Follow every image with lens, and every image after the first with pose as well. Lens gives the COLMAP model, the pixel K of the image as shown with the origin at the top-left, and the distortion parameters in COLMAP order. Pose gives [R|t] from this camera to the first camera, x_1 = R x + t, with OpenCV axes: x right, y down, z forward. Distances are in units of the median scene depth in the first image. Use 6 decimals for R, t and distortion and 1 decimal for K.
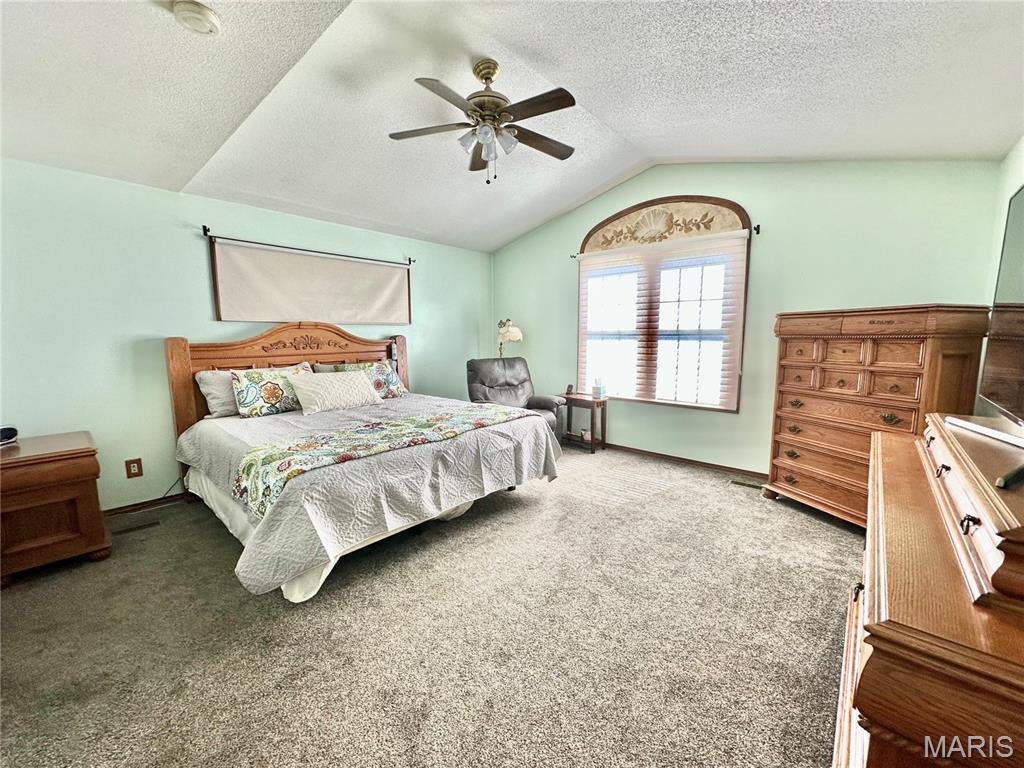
lens RADIAL K [[408.9, 0, 512.1], [0, 408.9, 383.2], [0, 0, 1]] dist [0.001094, -0.000099]
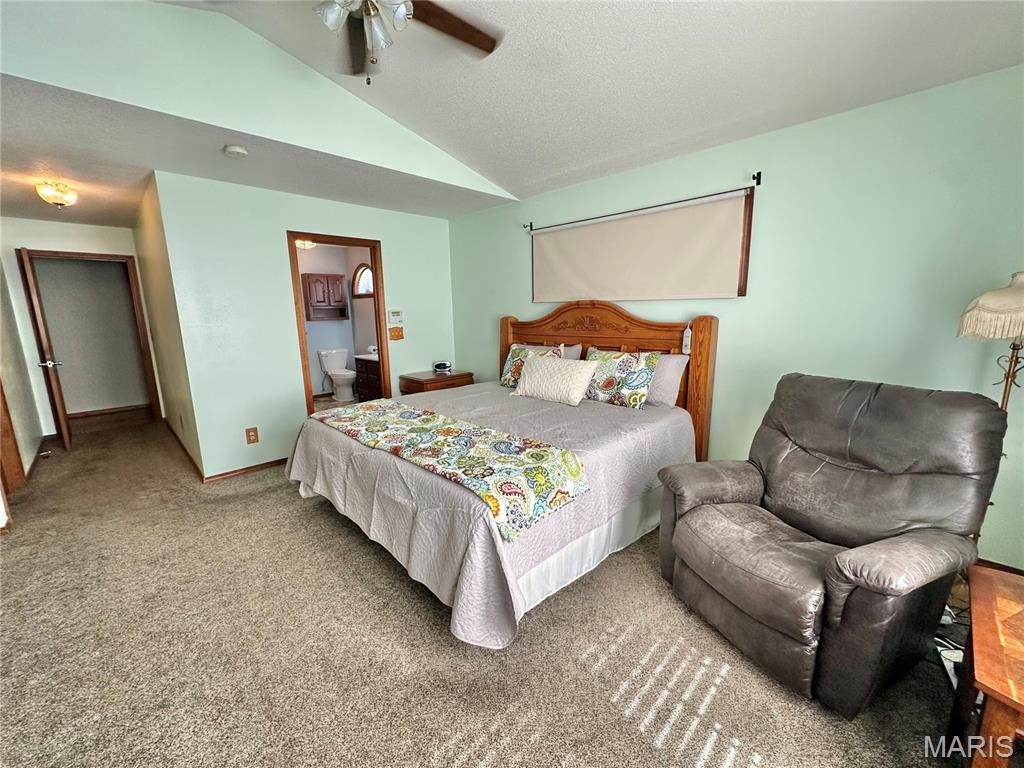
lens RADIAL K [[408.9, 0, 515.8], [0, 408.9, 386.6], [0, 0, 1]] dist [0.001094, -0.000099]
pose [[-0.073260, 0.200531, -0.976944, 0.434360], [-0.090412, 0.974208, 0.206749, -0.133934], [0.993206, 0.103474, -0.053240, 0.883573]]
